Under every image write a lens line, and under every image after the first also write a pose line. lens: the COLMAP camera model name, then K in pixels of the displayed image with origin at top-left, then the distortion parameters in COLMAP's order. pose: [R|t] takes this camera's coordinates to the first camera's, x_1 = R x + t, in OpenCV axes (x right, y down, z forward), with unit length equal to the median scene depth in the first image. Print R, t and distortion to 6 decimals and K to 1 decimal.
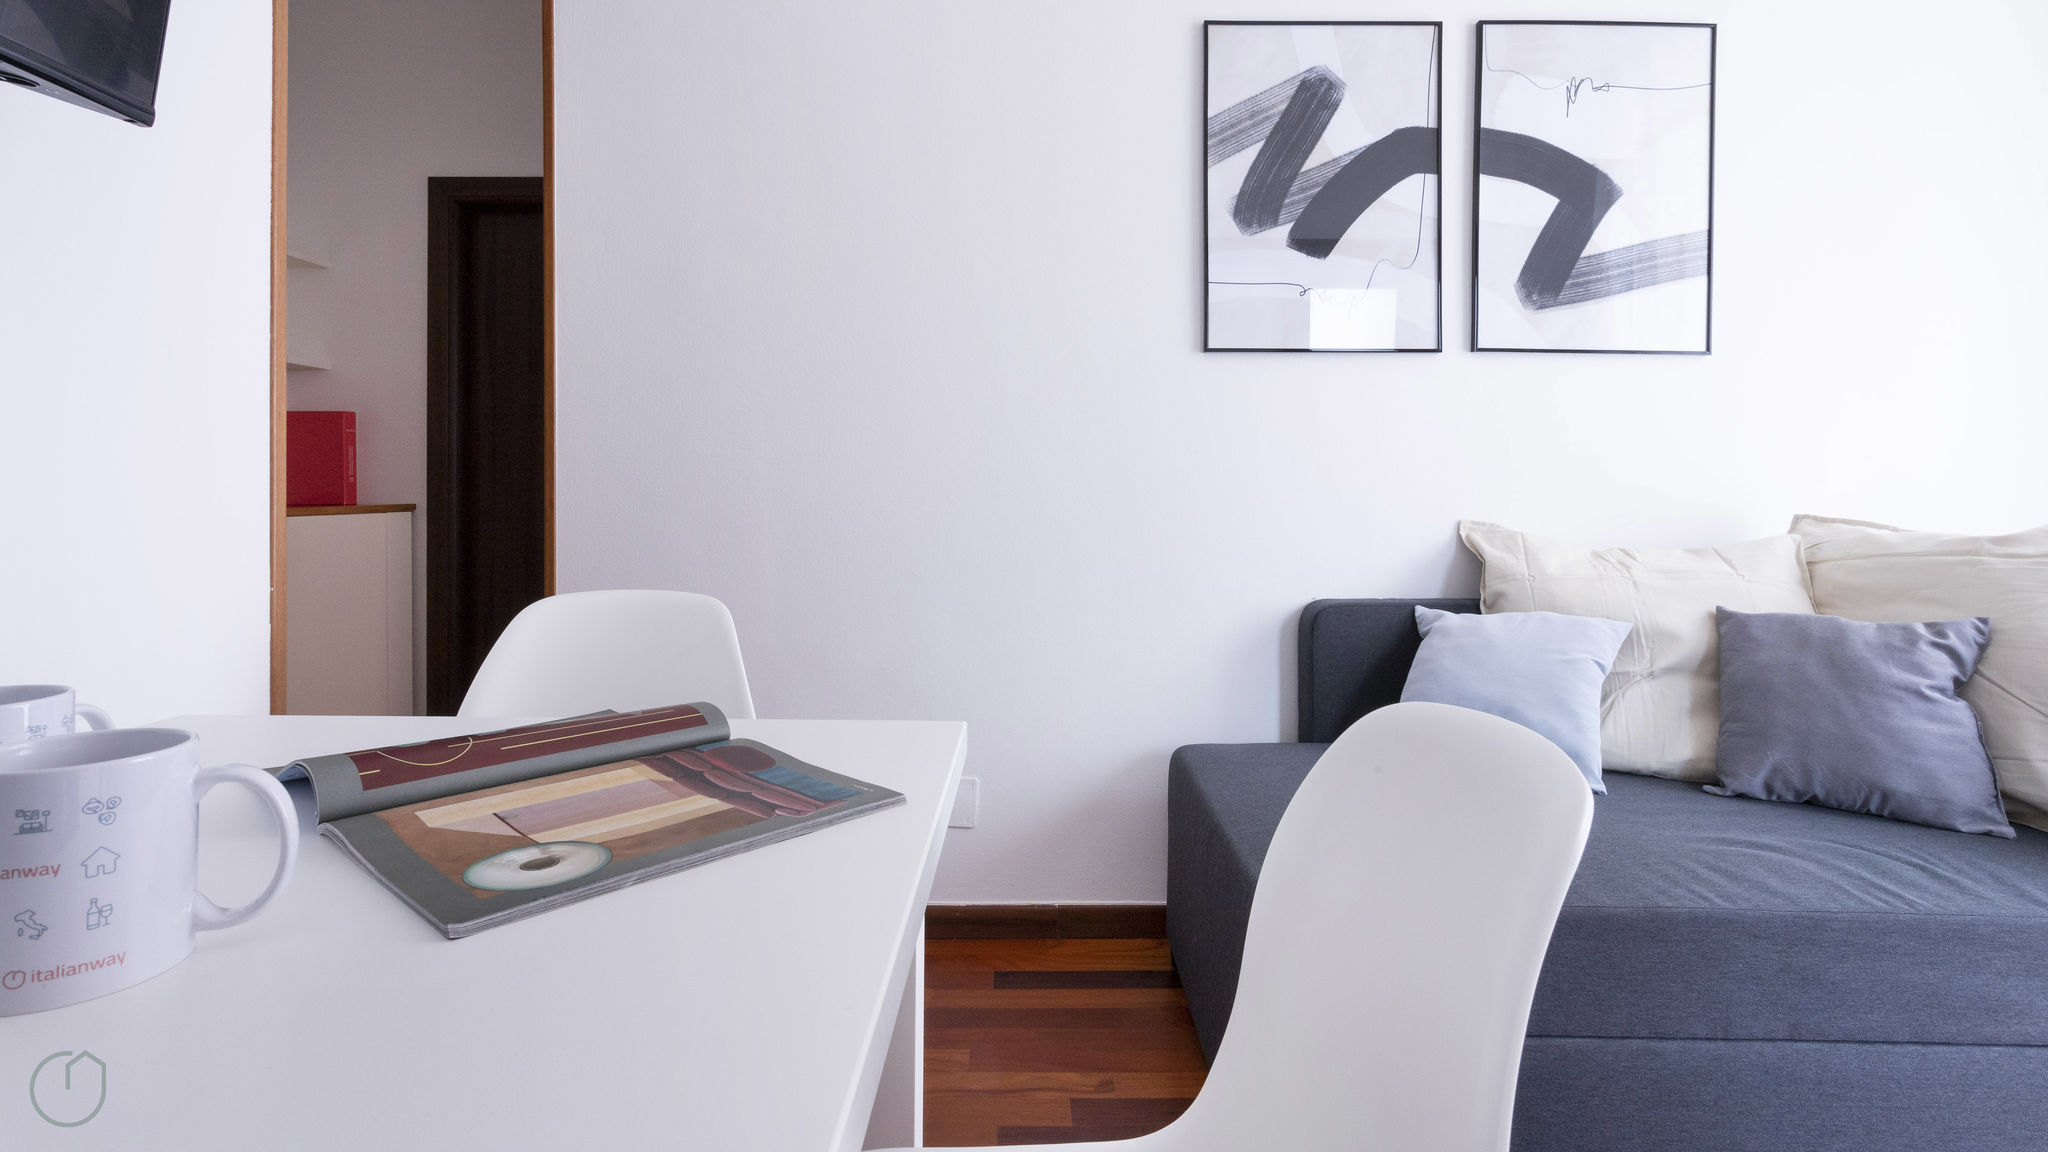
lens RADIAL K [[985.1, 0, 1012.6], [0, 985.1, 489.5], [0, 0, 1]] dist [0.006237, -0.001404]
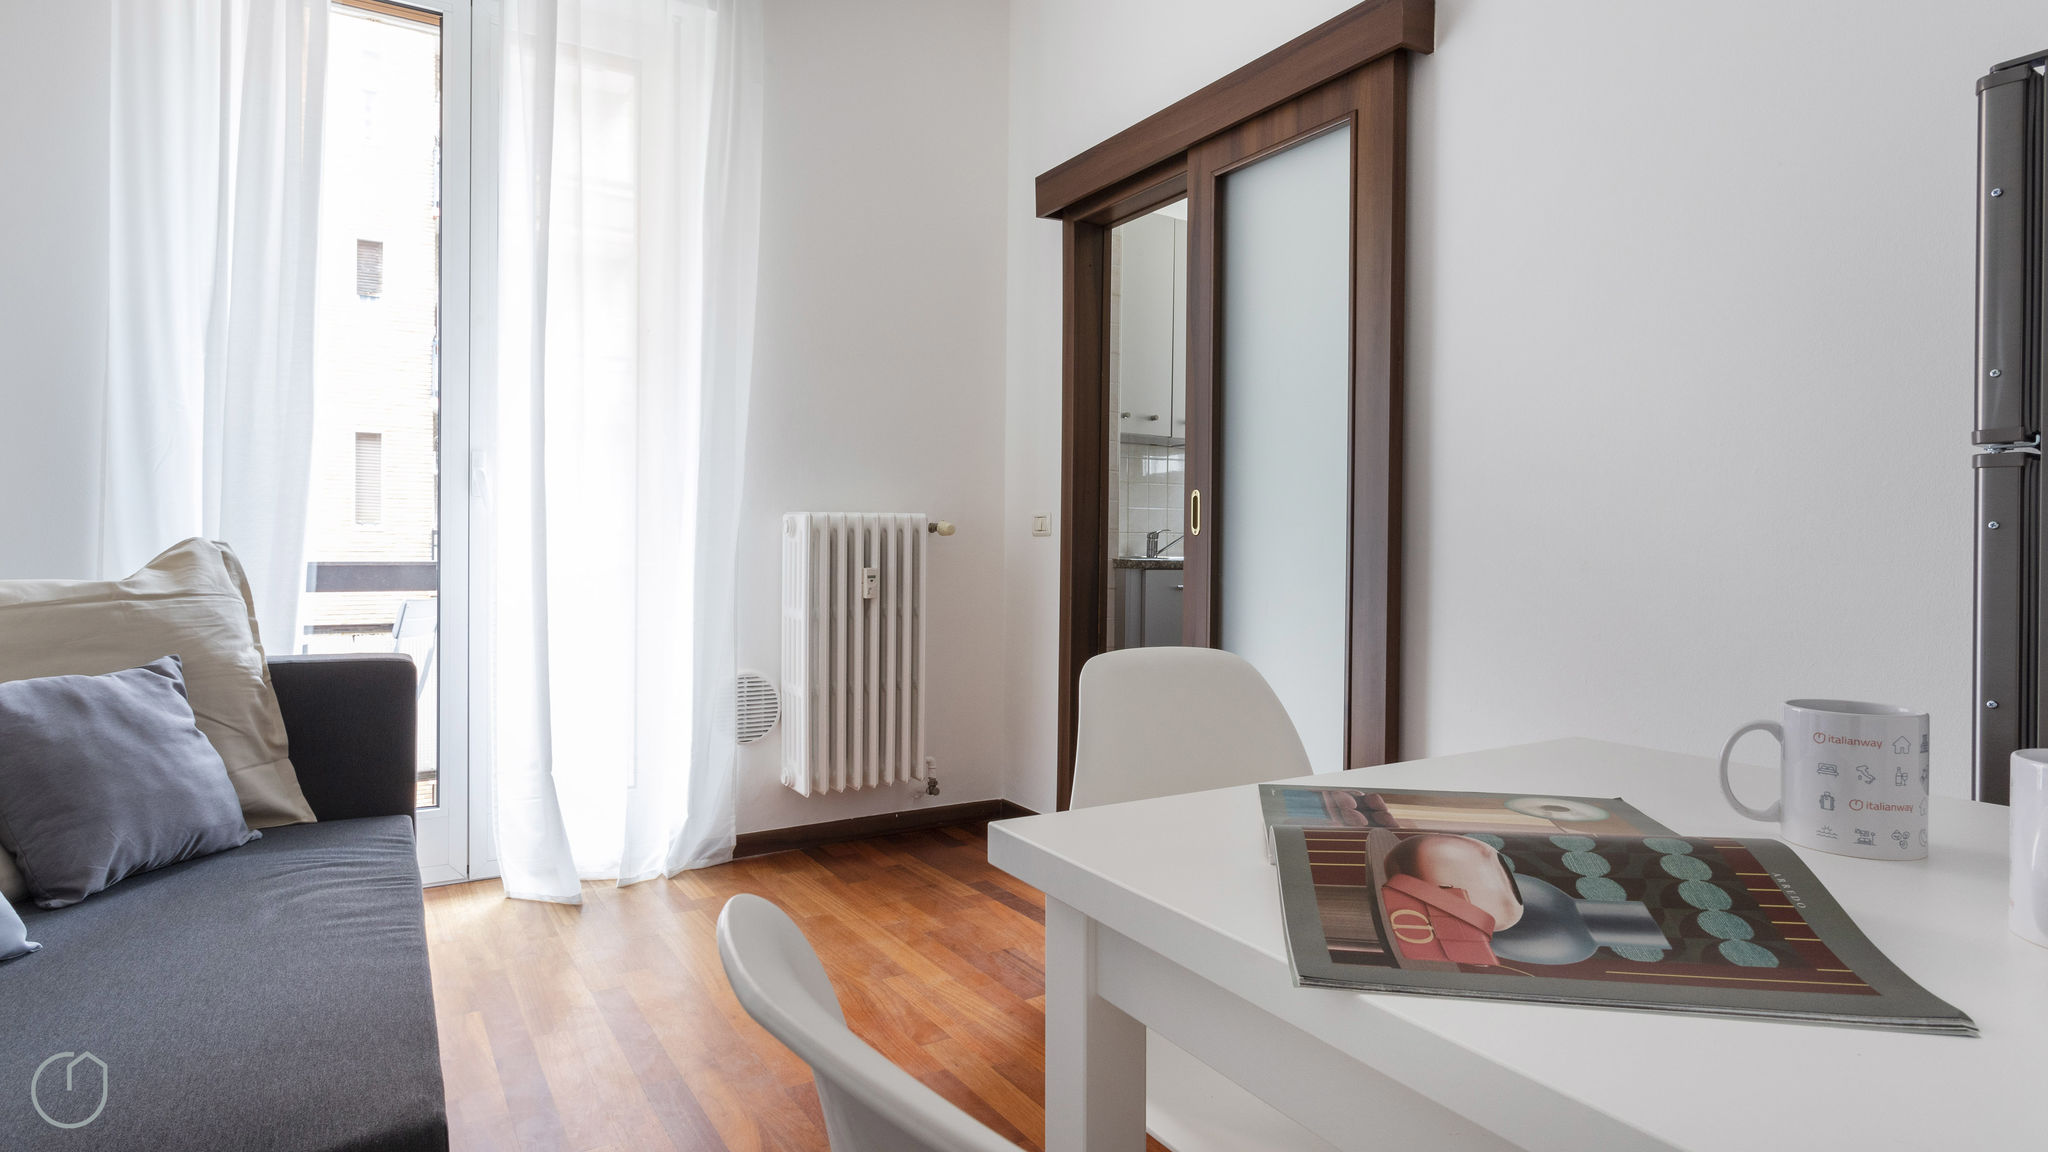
lens RADIAL K [[1086.9, 0, 1012.5], [0, 1086.9, 551.0], [0, 0, 1]] dist [-0.001750, 0.001945]
pose [[-0.514389, -0.012834, 0.857461, -0.379884], [-0.009159, 0.999913, 0.009472, -0.001703], [-0.857508, -0.002981, -0.514462, 0.654934]]
